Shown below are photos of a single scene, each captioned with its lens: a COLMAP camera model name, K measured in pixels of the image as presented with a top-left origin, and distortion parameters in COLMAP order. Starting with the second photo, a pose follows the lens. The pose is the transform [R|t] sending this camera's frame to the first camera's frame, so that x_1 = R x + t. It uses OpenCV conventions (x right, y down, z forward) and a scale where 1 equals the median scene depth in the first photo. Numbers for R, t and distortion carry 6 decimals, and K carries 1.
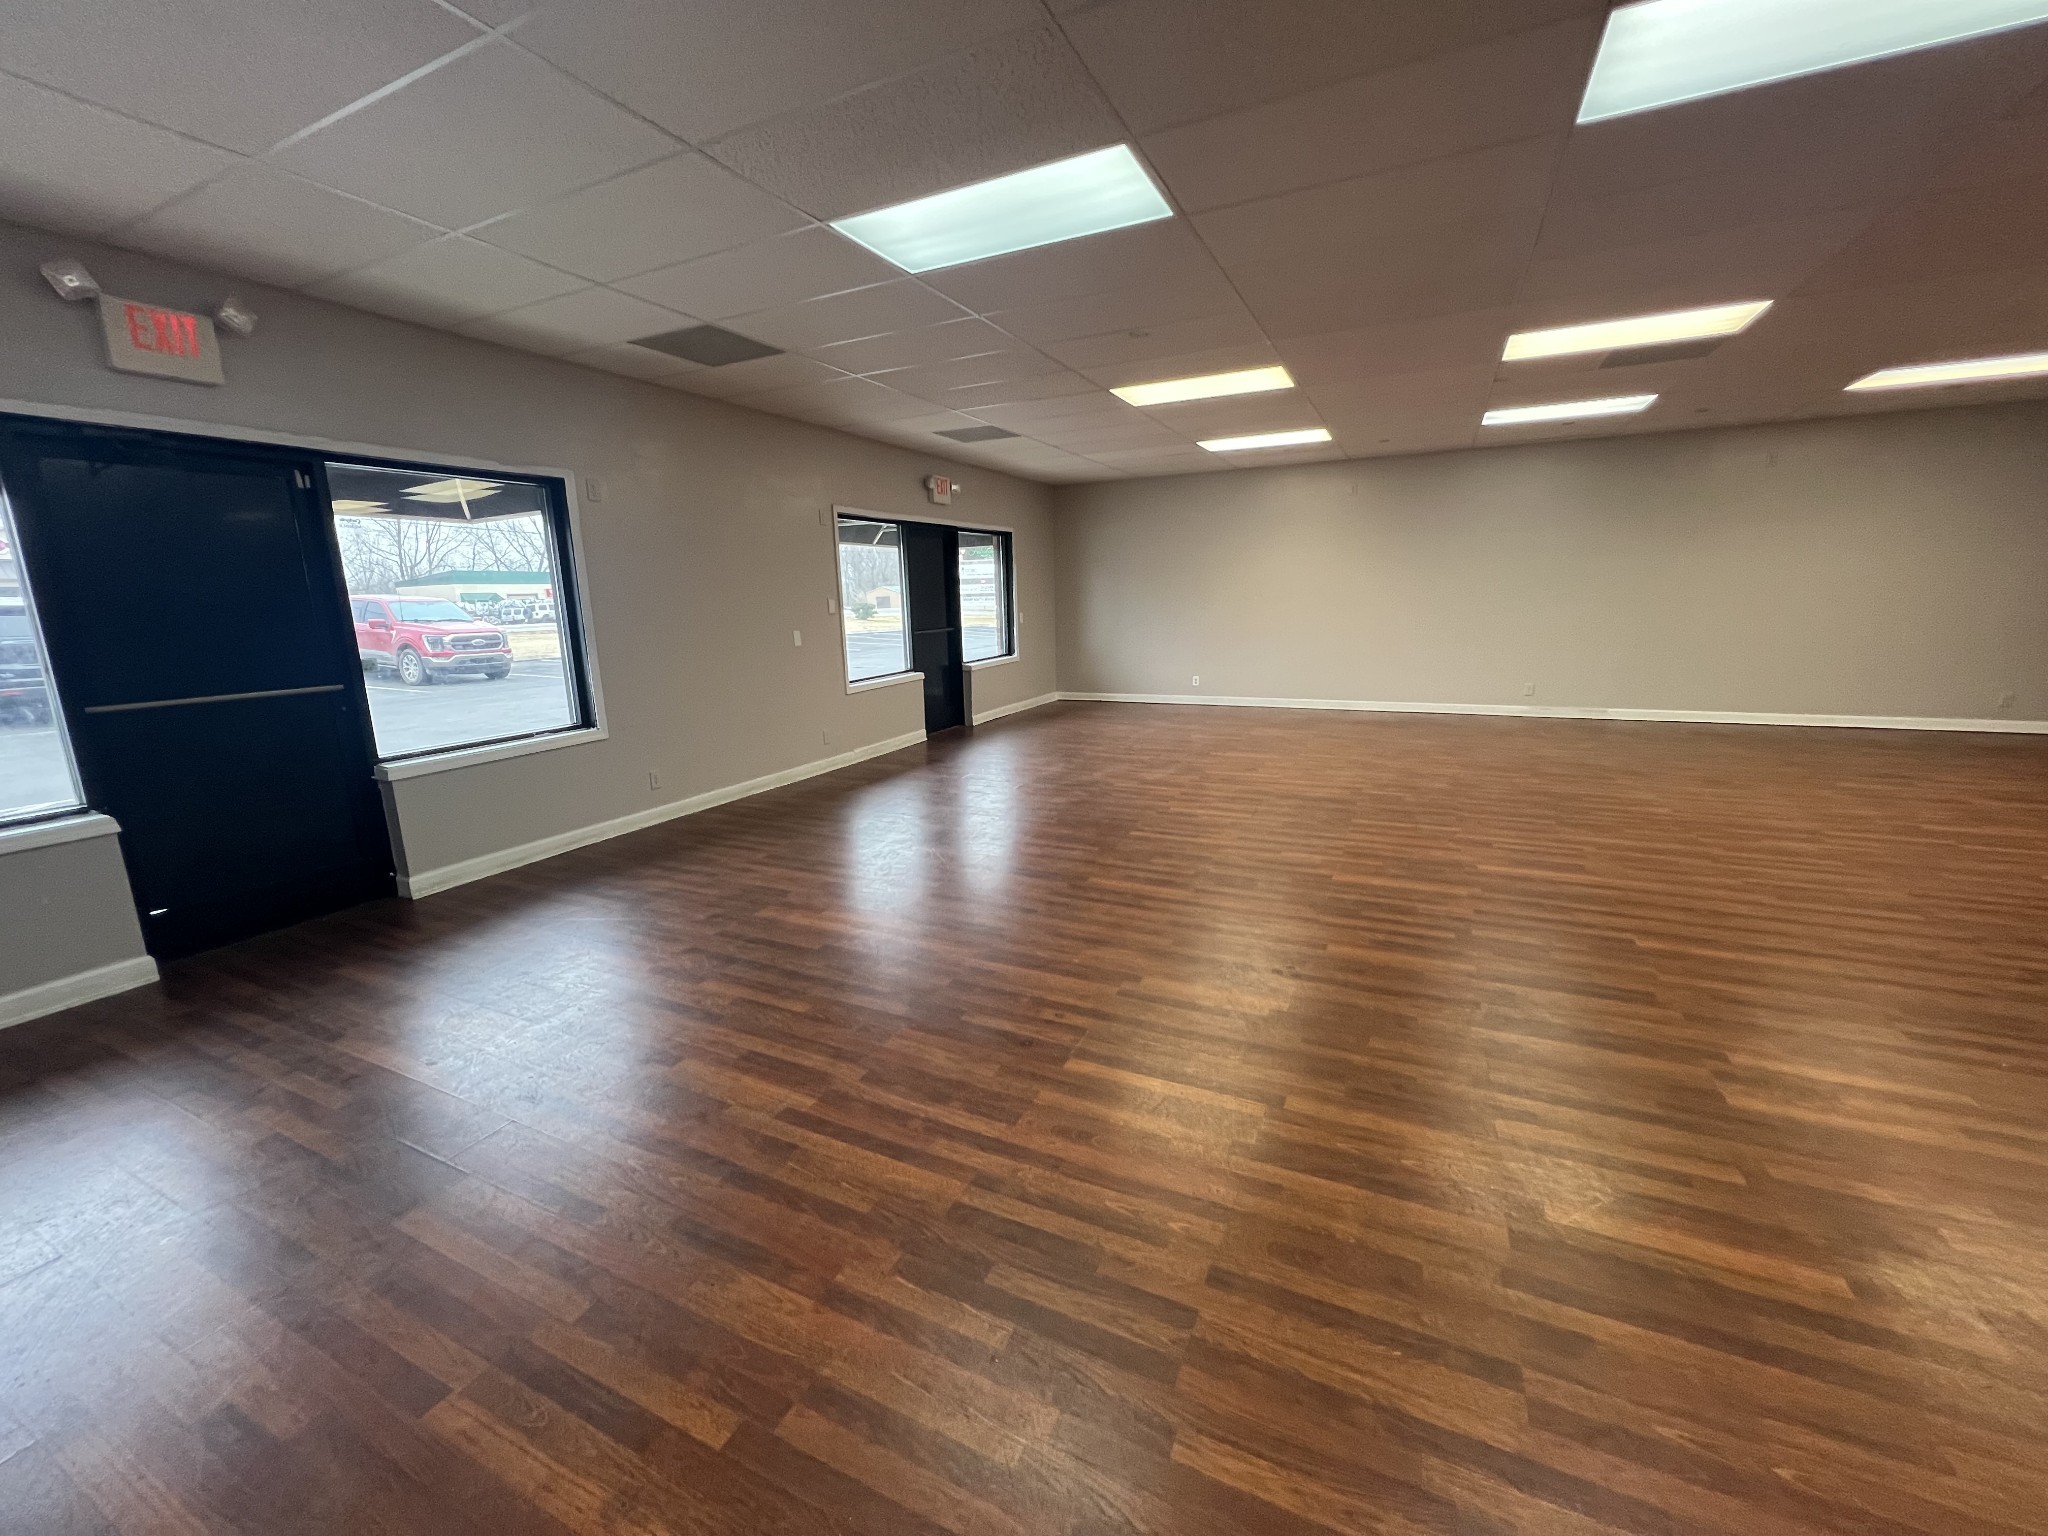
lens RADIAL K [[820.2, 0, 1017.2], [0, 820.2, 762.5], [0, 0, 1]] dist [-0.003116, -0.000108]
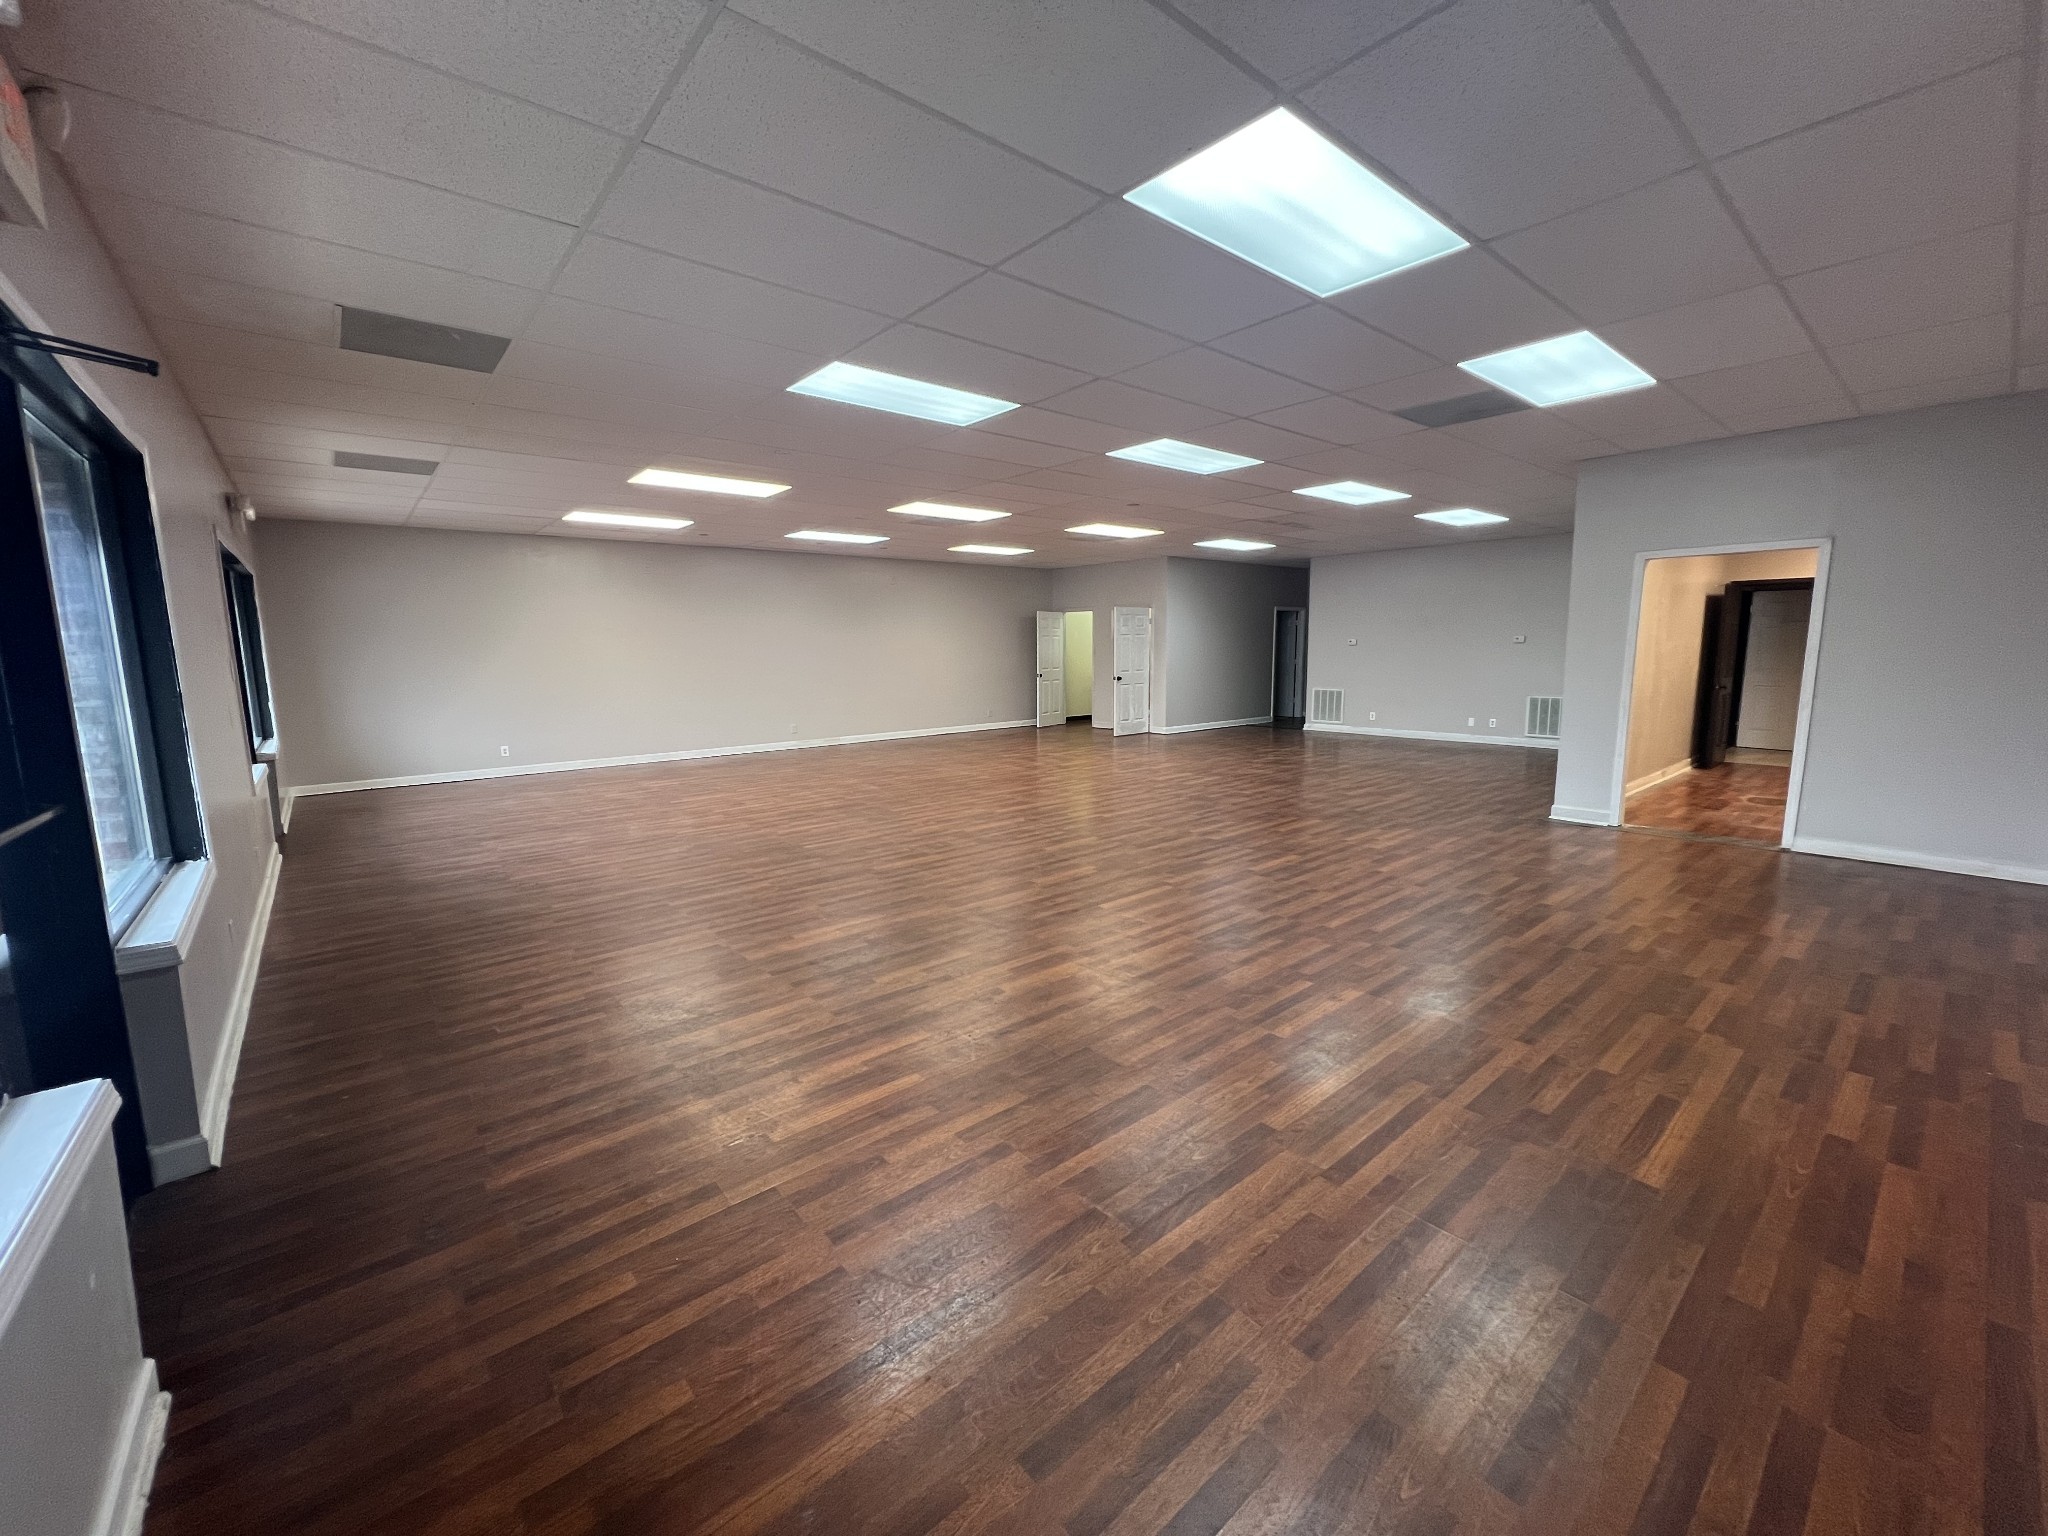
lens RADIAL K [[820.2, 0, 1017.2], [0, 820.2, 762.5], [0, 0, 1]] dist [-0.003116, -0.000108]
pose [[0.407986, -0.109148, 0.906441, -0.807351], [0.187855, 0.981620, 0.033648, -0.019259], [-0.893453, 0.156551, 0.420991, 0.182059]]
